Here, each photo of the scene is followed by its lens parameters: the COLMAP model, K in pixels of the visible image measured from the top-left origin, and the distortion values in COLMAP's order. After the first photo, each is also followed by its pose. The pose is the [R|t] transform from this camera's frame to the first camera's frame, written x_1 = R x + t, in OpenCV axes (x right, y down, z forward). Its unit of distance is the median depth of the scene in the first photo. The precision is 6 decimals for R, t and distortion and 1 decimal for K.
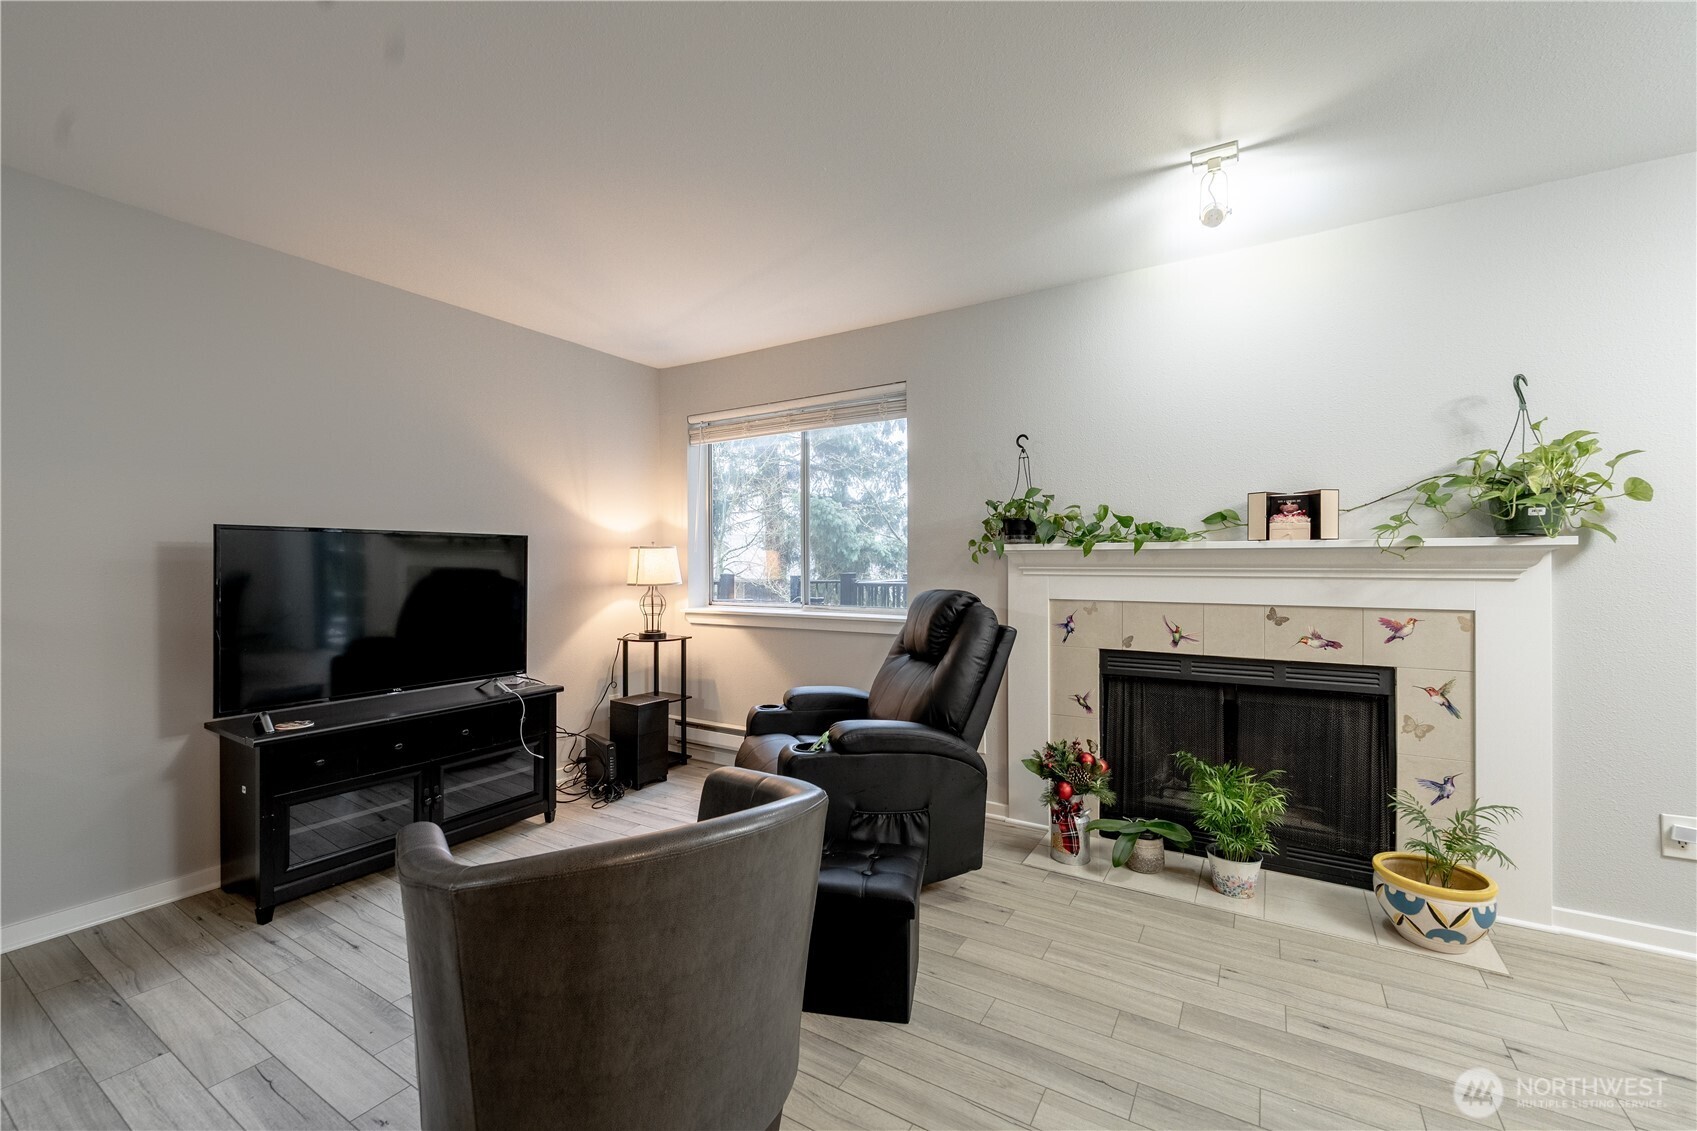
lens RADIAL K [[698.5, 0, 864.5], [0, 698.5, 569.9], [0, 0, 1]] dist [-0.000683, -0.000044]
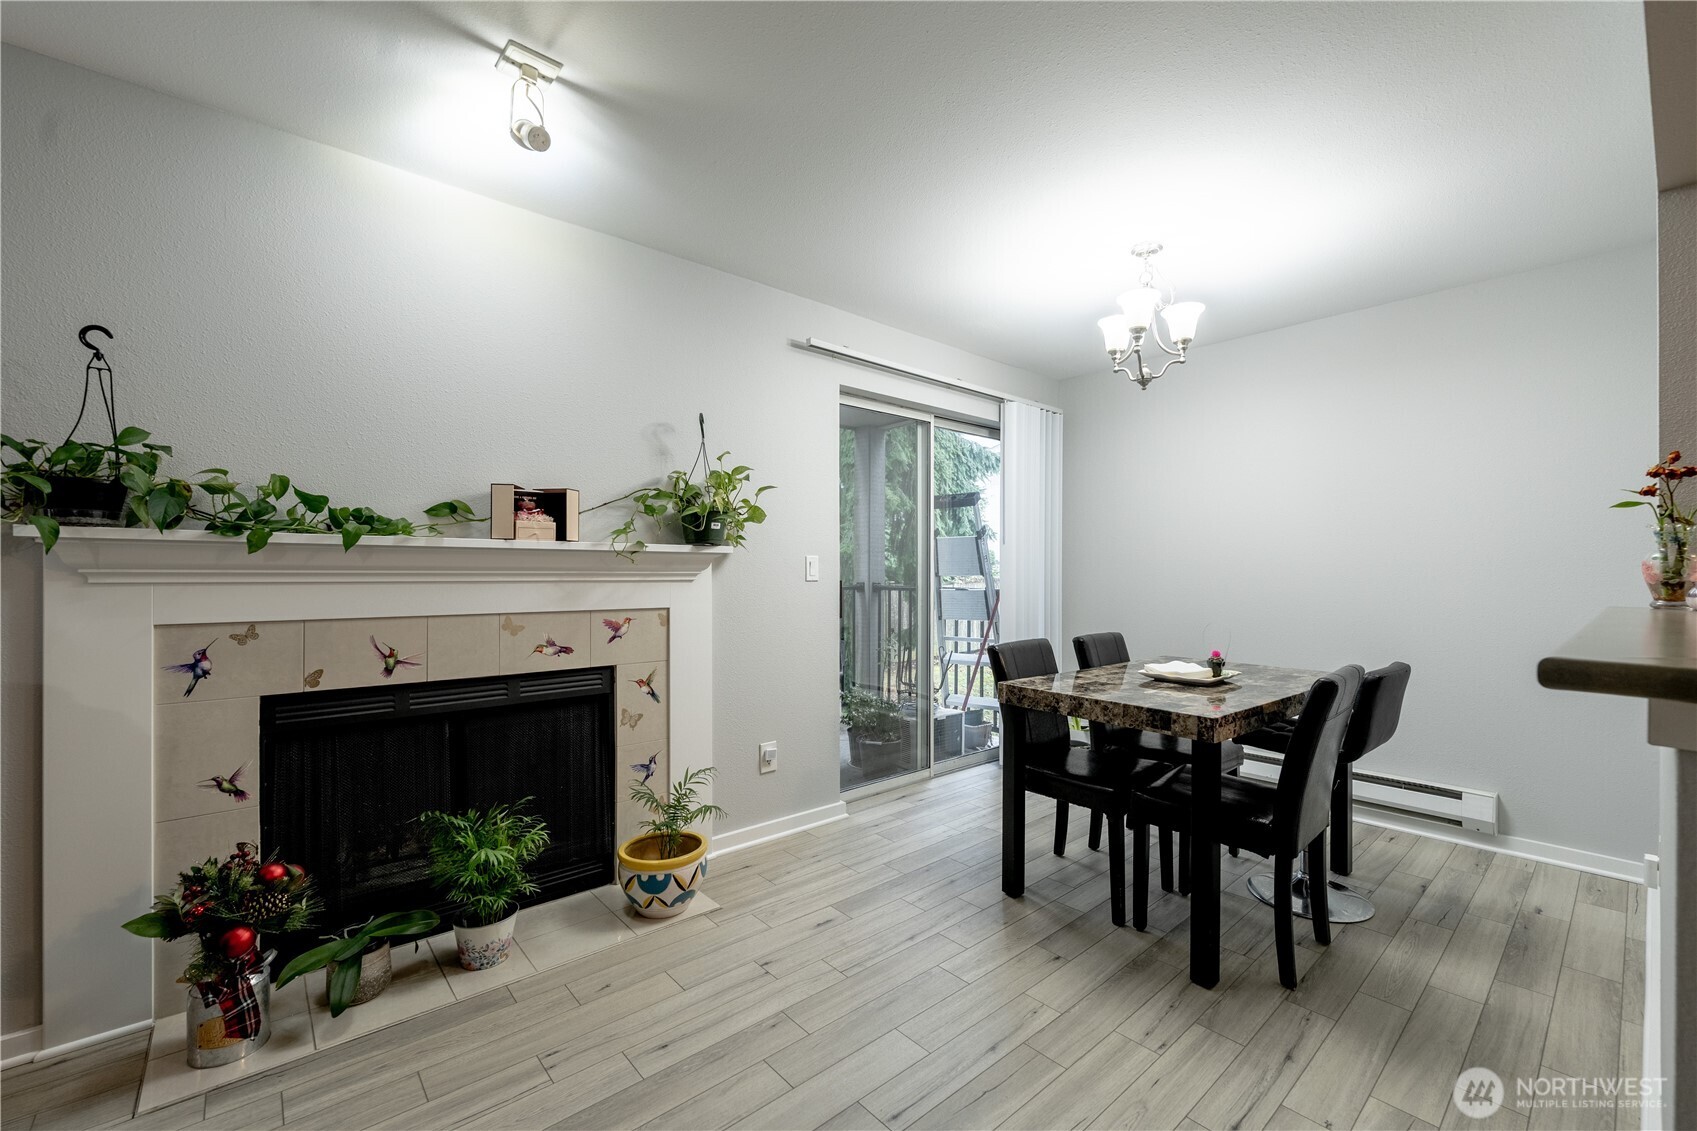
lens RADIAL K [[698.5, 0, 864.5], [0, 698.5, 569.9], [0, 0, 1]] dist [-0.000683, -0.000044]
pose [[0.308714, 0.001554, 0.951154, -0.124043], [0.004150, 0.999987, -0.002981, 0.000196], [-0.951146, 0.004867, 0.308704, 0.311813]]
